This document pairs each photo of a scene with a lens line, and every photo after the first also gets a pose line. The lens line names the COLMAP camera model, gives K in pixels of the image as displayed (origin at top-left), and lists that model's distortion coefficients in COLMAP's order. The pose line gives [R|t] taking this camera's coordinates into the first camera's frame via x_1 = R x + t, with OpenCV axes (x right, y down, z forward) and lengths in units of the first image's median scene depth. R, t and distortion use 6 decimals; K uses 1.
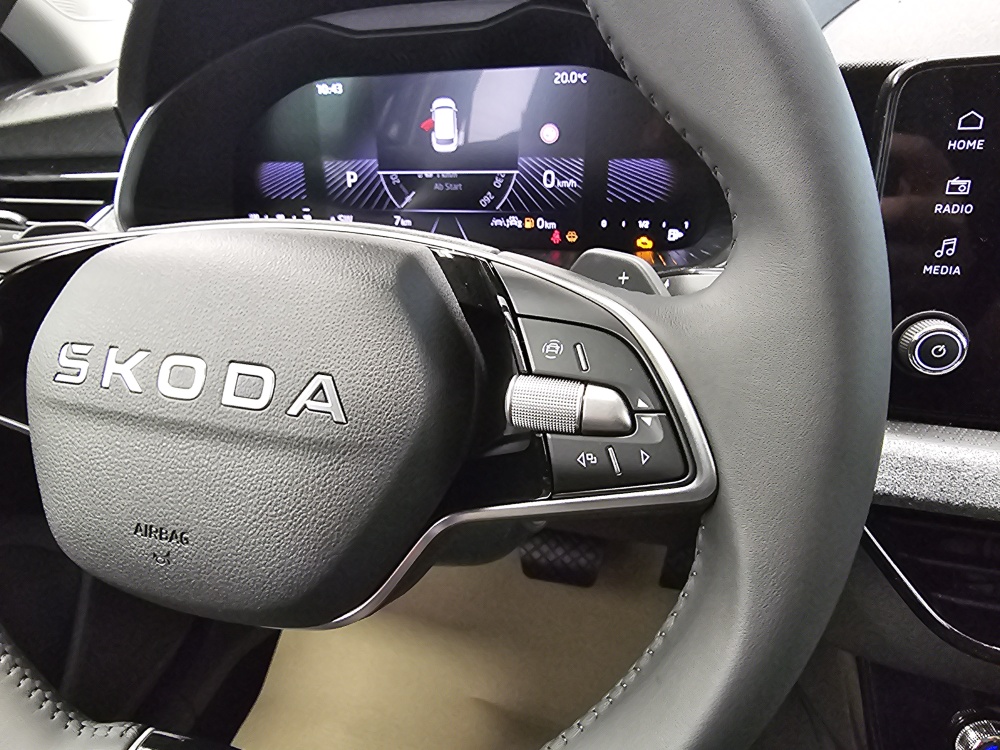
lens RADIAL K [[703.3, 0, 425.7], [0, 703.3, 384.0], [0, 0, 1]] dist [-0.001587, -0.001348]
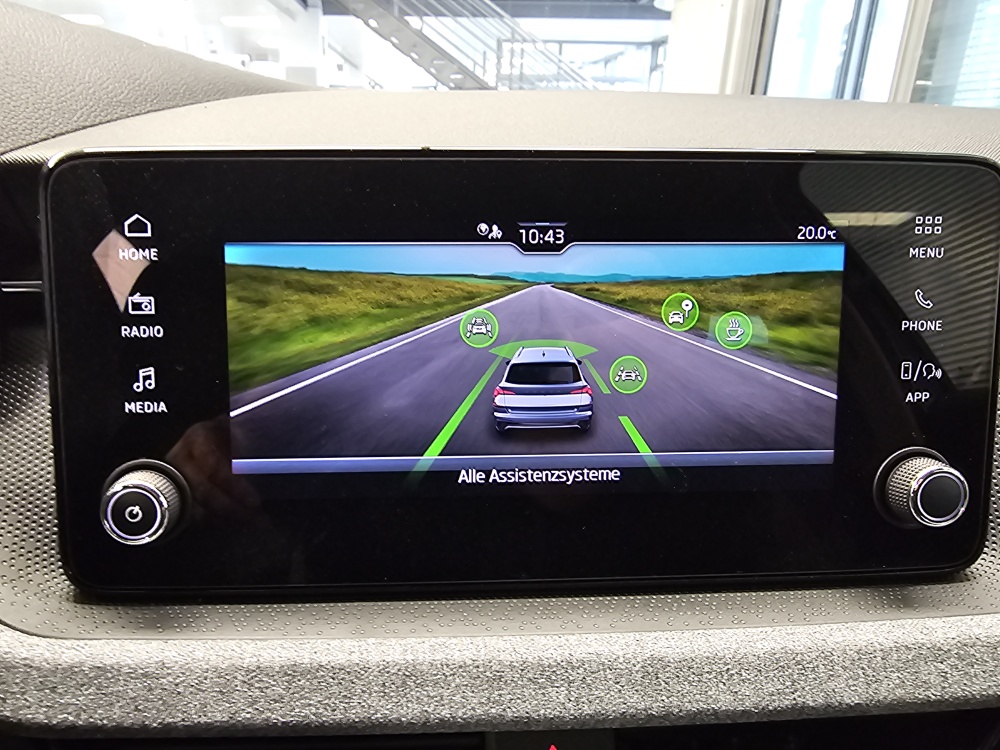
lens RADIAL K [[682.2, 0, 438.2], [0, 682.2, 377.9], [0, 0, 1]] dist [0.004484, -0.004745]
pose [[0.928233, -0.038262, 0.370028, 0.760679], [0.102755, 0.982368, -0.156185, -0.041495], [-0.357527, 0.182998, 0.915798, 0.177681]]
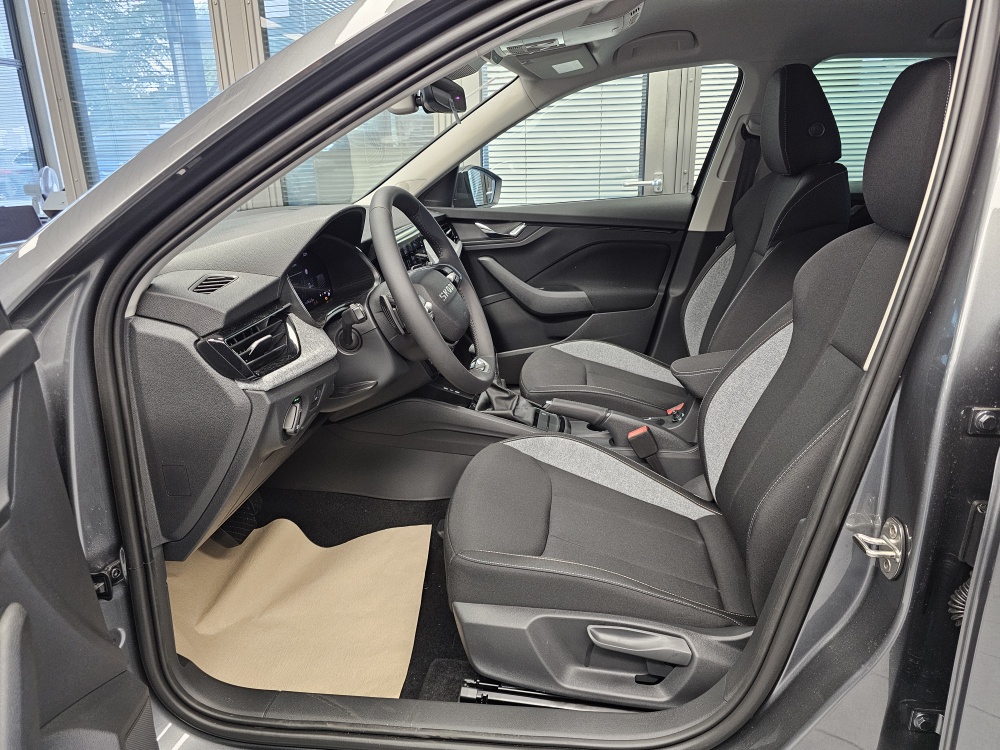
lens RADIAL K [[671.6, 0, 511.7], [0, 671.6, 359.1], [0, 0, 1]] dist [0.032231, -0.000868]
pose [[-0.227885, -0.203690, 0.952144, -4.514763], [0.501762, 0.813469, 0.294115, -0.710269], [-0.834448, 0.544774, -0.083173, 1.081095]]
